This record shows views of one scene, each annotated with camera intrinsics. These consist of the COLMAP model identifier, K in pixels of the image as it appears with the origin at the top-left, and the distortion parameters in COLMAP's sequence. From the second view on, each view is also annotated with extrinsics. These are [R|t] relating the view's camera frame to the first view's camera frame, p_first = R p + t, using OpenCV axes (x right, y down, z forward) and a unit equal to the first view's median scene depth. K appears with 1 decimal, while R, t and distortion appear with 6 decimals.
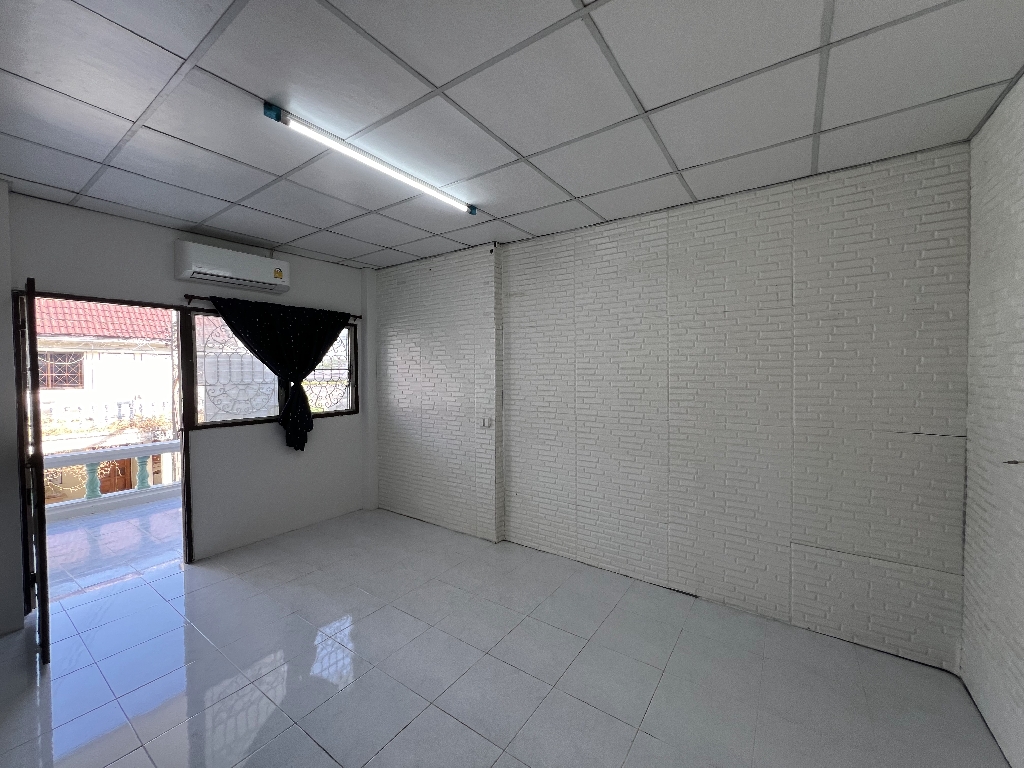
lens RADIAL K [[408.0, 0, 505.3], [0, 408.0, 379.8], [0, 0, 1]] dist [-0.001418, 0.000855]
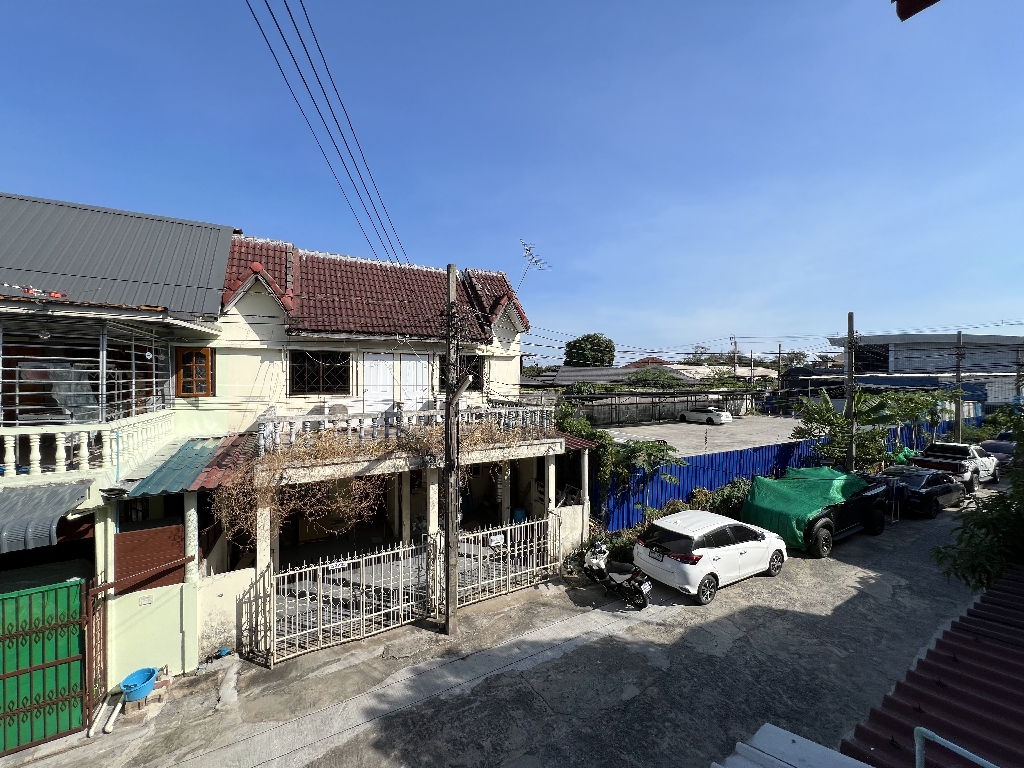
lens RADIAL K [[410.6, 0, 508.5], [0, 410.6, 380.1], [0, 0, 1]] dist [-0.002555, 0.000833]
pose [[0.911916, 0.009952, -0.410255, -0.402861], [-0.016128, 0.999803, -0.011596, -0.003811], [0.410059, 0.017191, 0.911897, 0.374063]]
